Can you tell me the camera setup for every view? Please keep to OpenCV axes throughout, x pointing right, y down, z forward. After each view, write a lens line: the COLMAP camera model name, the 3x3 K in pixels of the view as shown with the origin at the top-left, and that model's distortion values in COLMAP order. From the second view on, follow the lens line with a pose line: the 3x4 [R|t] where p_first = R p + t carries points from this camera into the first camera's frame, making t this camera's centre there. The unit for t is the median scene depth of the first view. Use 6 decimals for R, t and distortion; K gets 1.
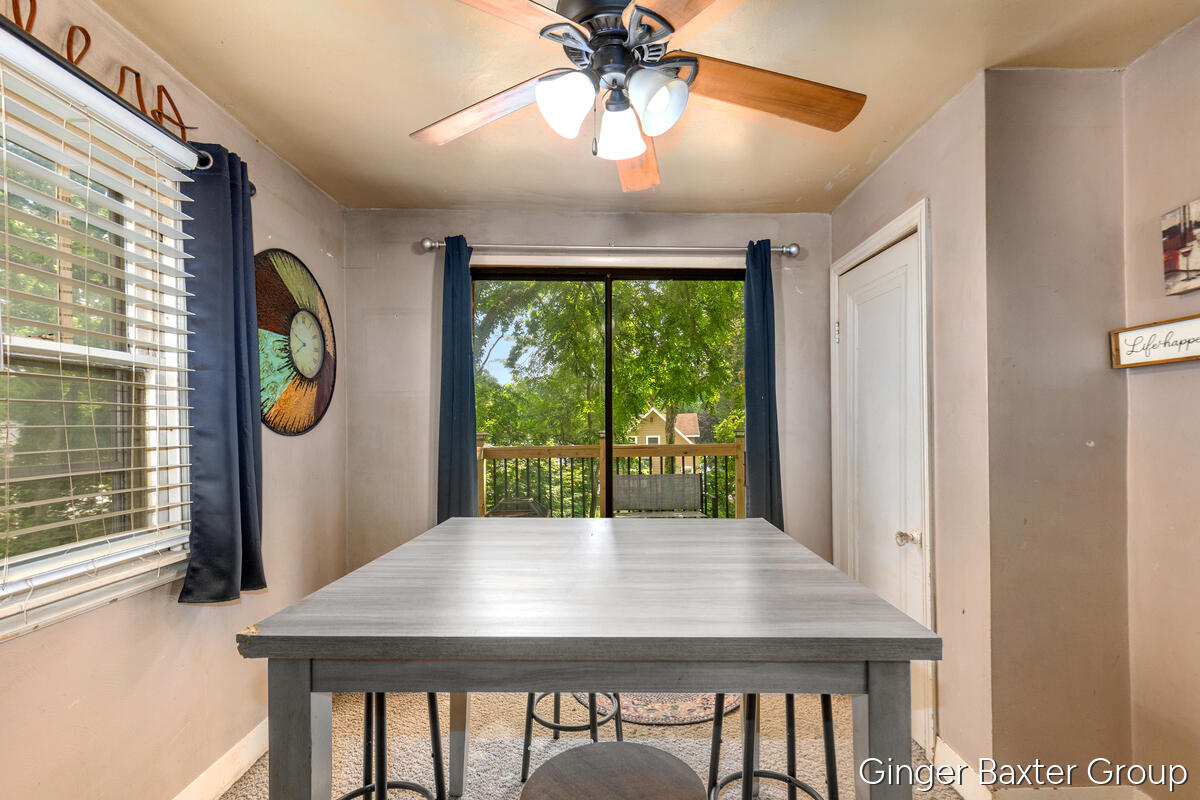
lens RADIAL K [[554.0, 0, 603.7], [0, 554.0, 422.2], [0, 0, 1]] dist [-0.004053, 0.000499]
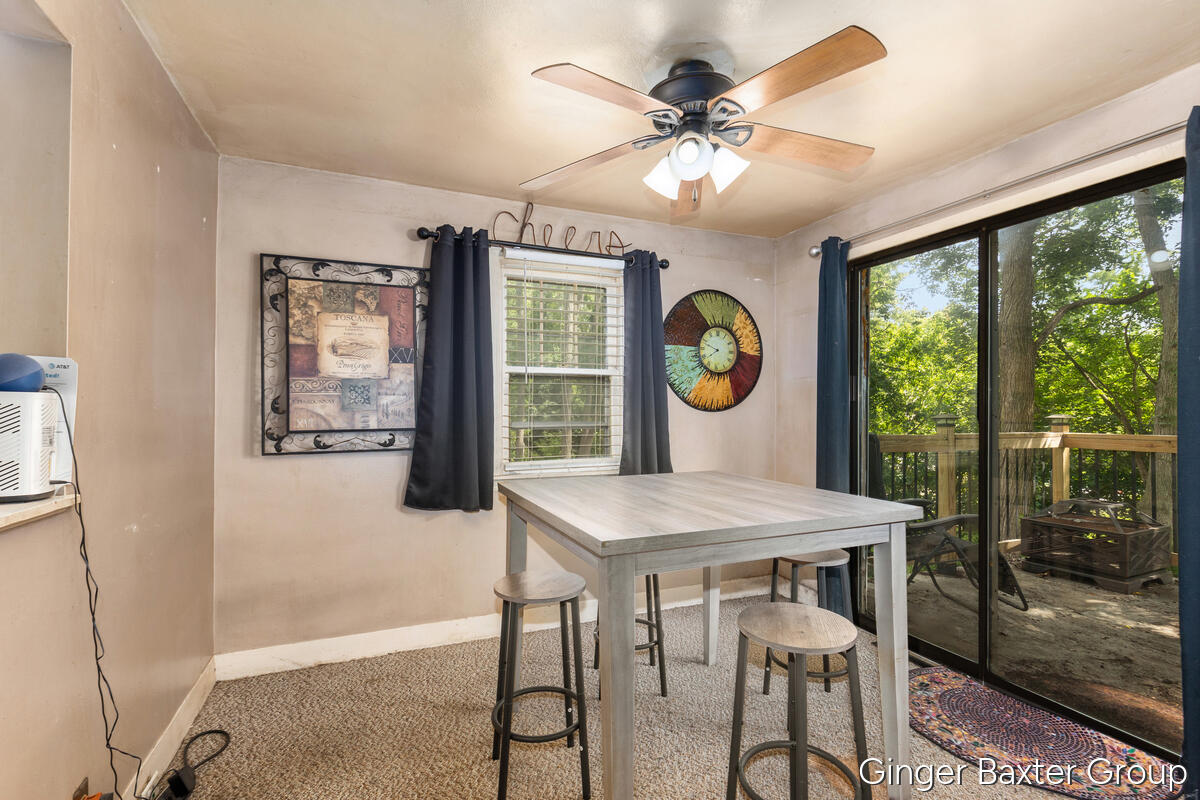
lens RADIAL K [[554.0, 0, 604.4], [0, 554.0, 403.5], [0, 0, 1]] dist [-0.004053, 0.000499]
pose [[0.358675, -0.004258, -0.933453, 0.763447], [0.001033, 0.999991, -0.004165, 0.008094], [0.933462, 0.000530, 0.358676, 0.197175]]
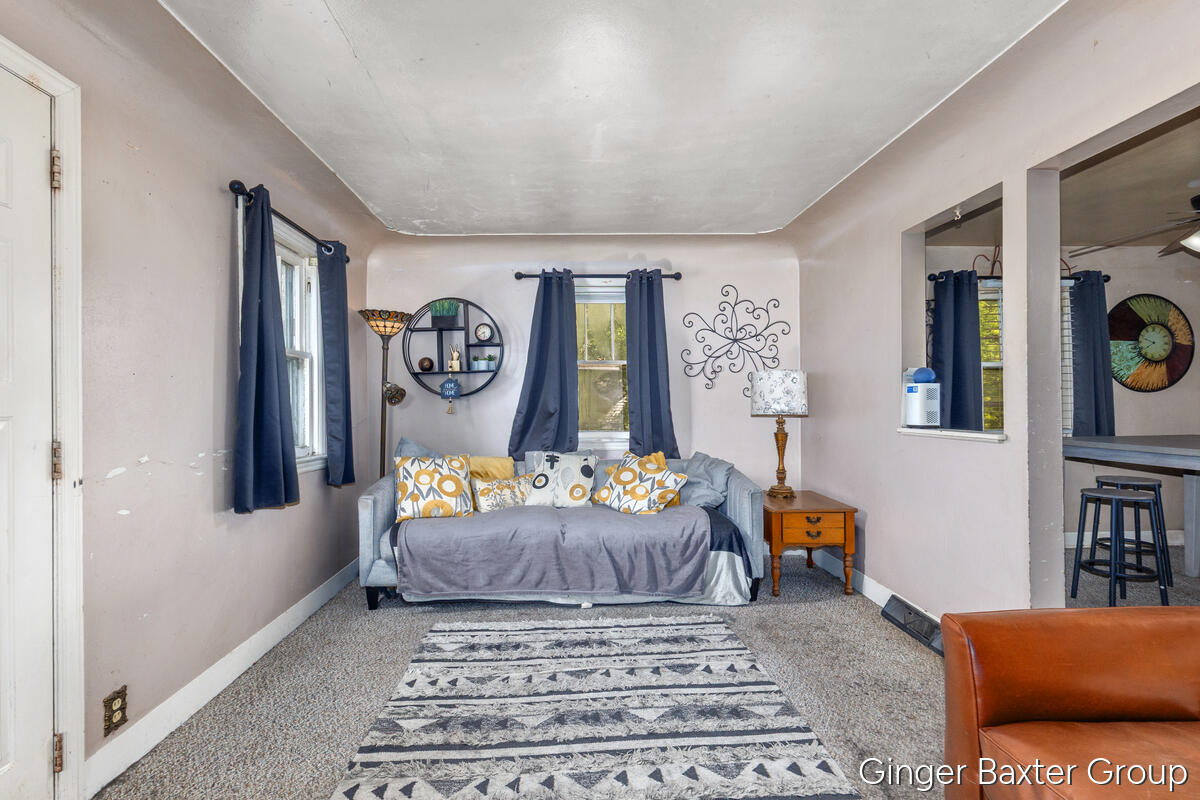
lens RADIAL K [[554.0, 0, 592.6], [0, 554.0, 399.0], [0, 0, 1]] dist [-0.004053, 0.000499]
pose [[0.015510, -0.001191, -0.999879, 1.322155], [0.018823, 0.999822, -0.000899, 0.013967], [0.999703, -0.018807, 0.015529, -0.936998]]
